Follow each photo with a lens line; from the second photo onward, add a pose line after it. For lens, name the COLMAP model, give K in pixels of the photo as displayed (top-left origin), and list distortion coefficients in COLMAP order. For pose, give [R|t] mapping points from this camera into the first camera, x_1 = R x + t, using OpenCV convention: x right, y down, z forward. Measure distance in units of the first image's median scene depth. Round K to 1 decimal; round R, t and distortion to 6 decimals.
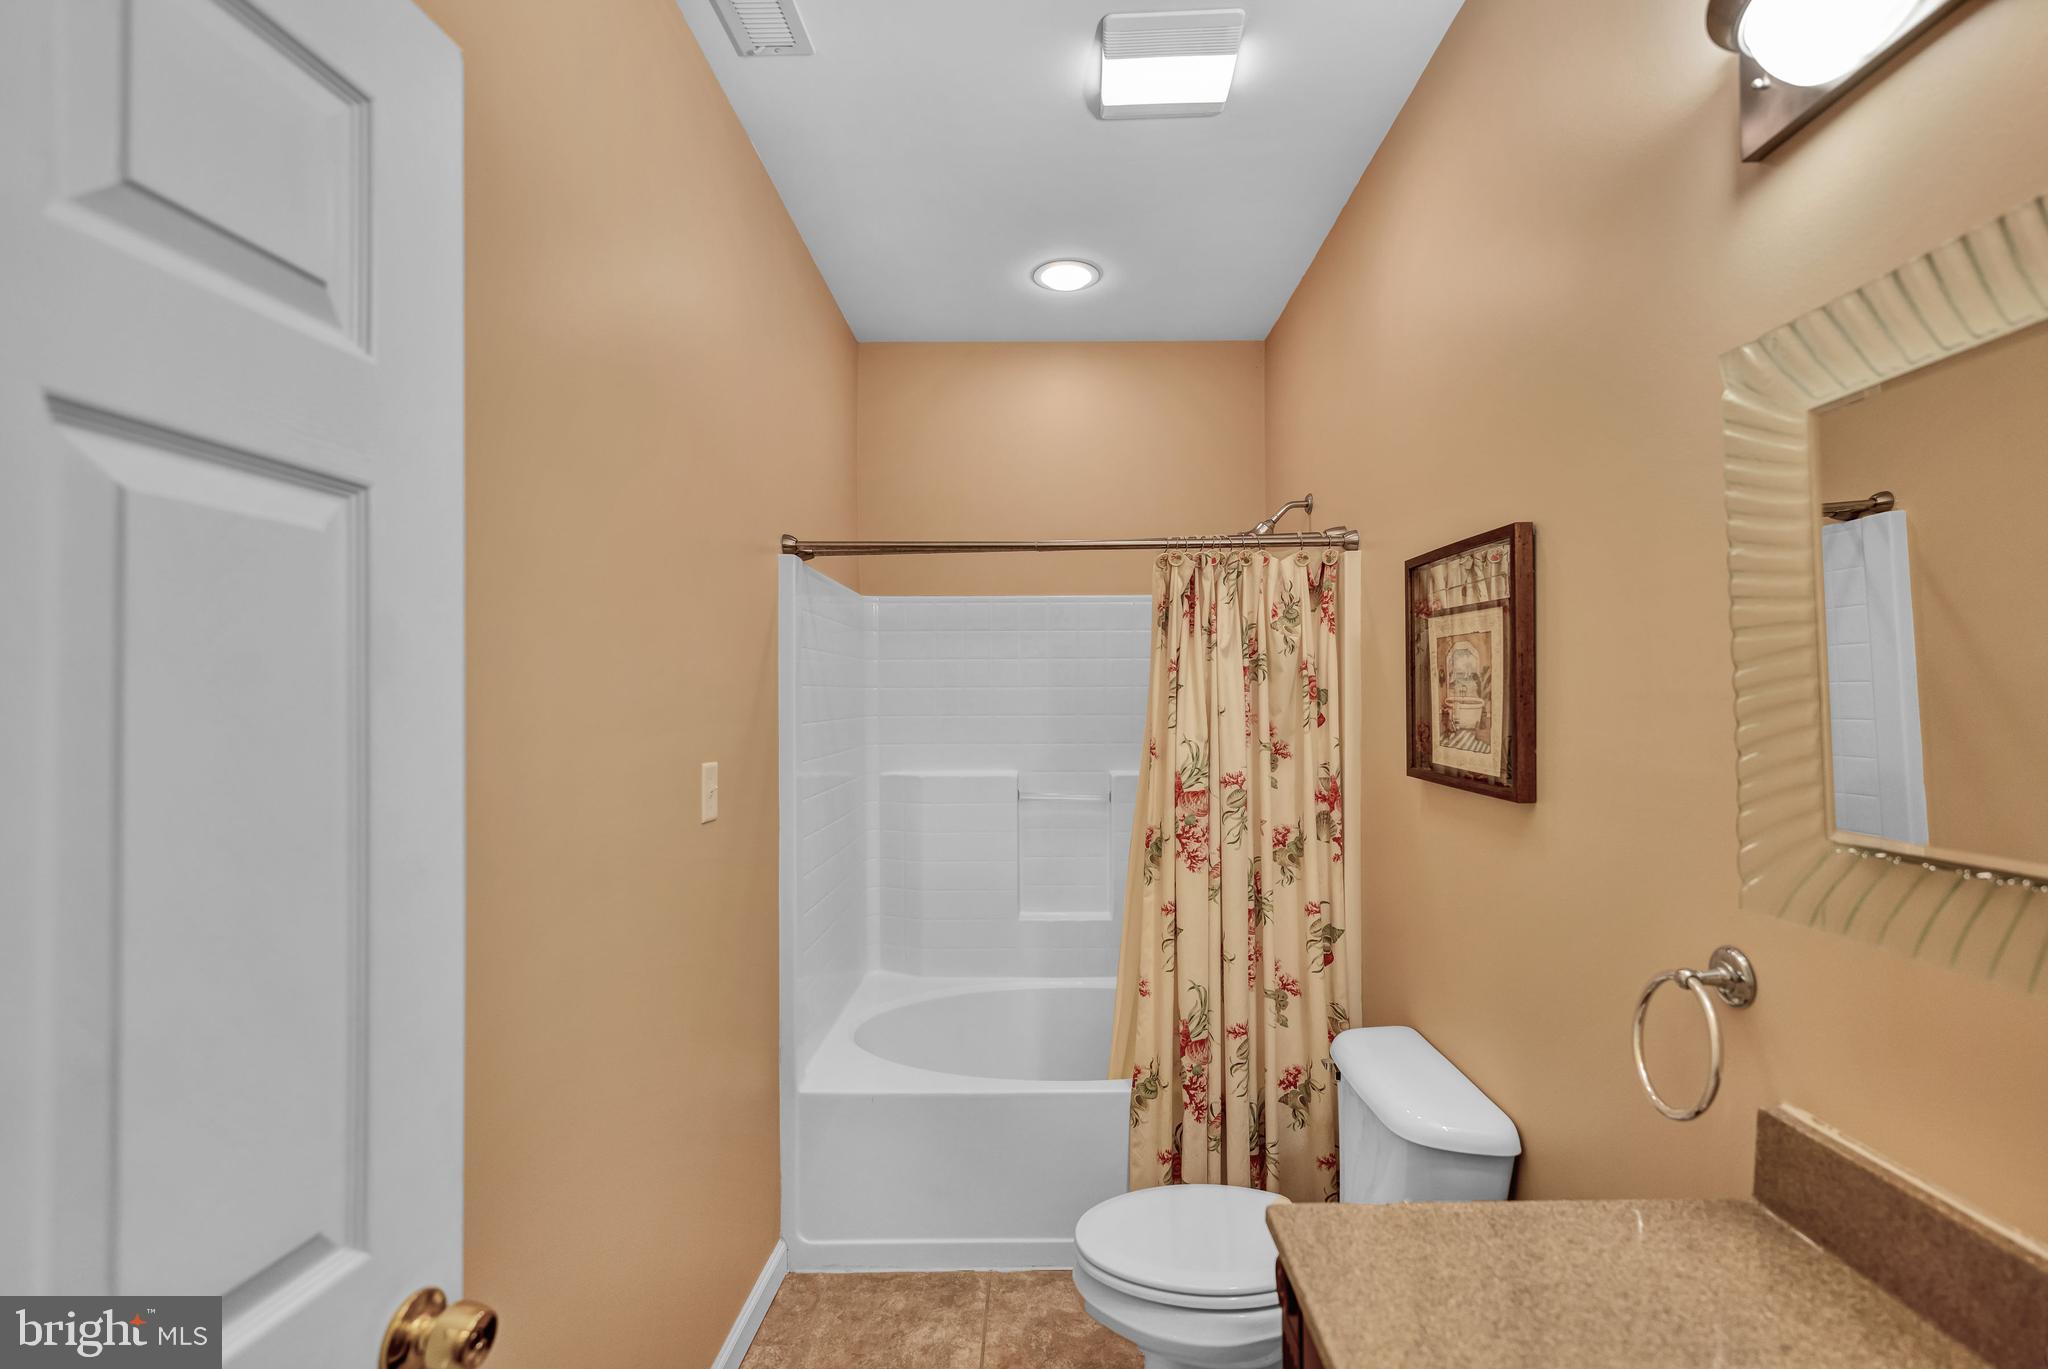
lens RADIAL K [[936.4, 0, 1024.0], [0, 936.4, 684.5], [0, 0, 1]] dist [0.000264, -0.000891]
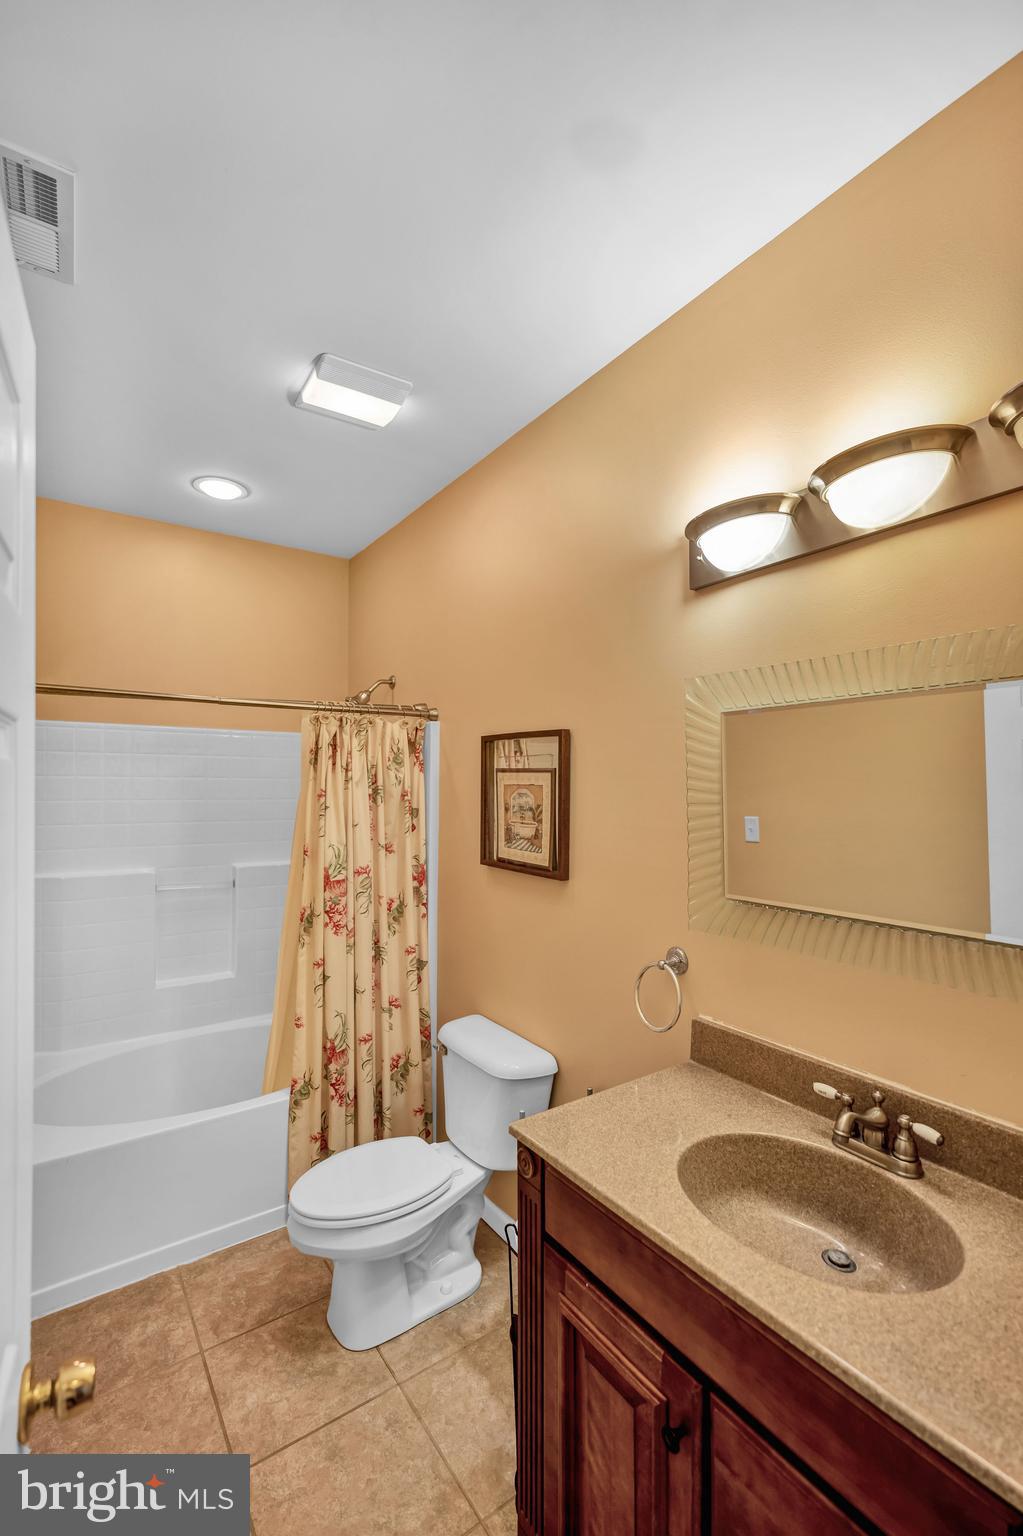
lens RADIAL K [[702.3, 0, 512.9], [0, 702.3, 773.7], [0, 0, 1]] dist [0.000264, -0.000891]
pose [[0.808051, 0.017641, 0.588848, -0.244670], [-0.017500, 0.999829, -0.005939, -0.049762], [-0.588852, -0.005506, 0.808222, -0.041395]]
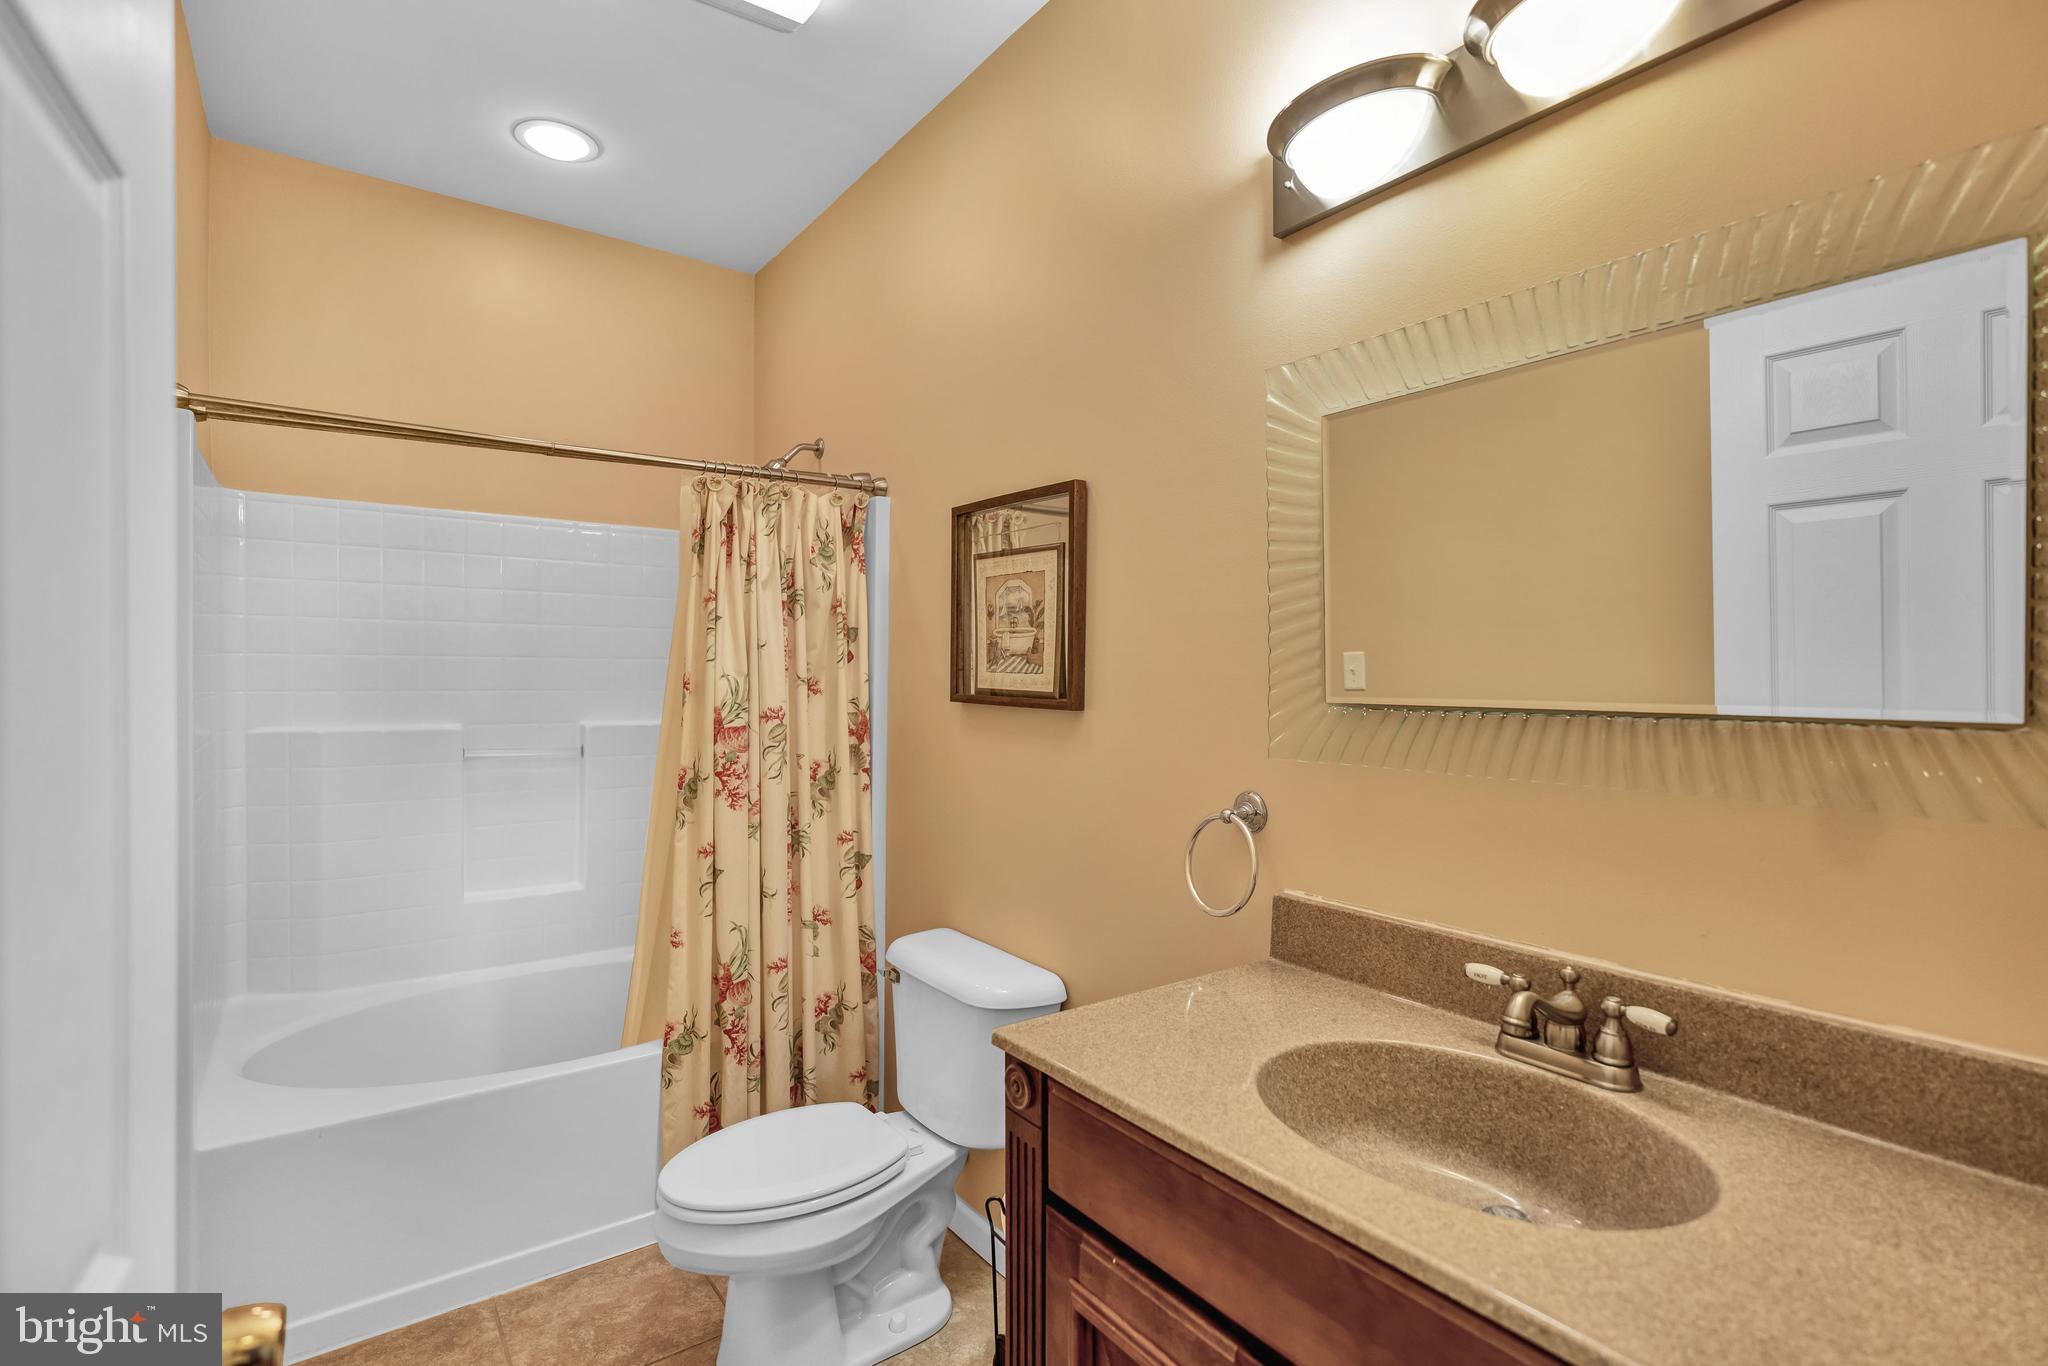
lens RADIAL K [[1008.5, 0, 1012.4], [0, 1008.5, 678.6], [0, 0, 1]] dist [-0.001303, -0.000079]
pose [[0.801016, 0.010045, 0.598559, -0.211731], [-0.019611, 0.999763, 0.009466, 0.049161], [-0.598322, -0.019321, 0.801023, -0.000666]]
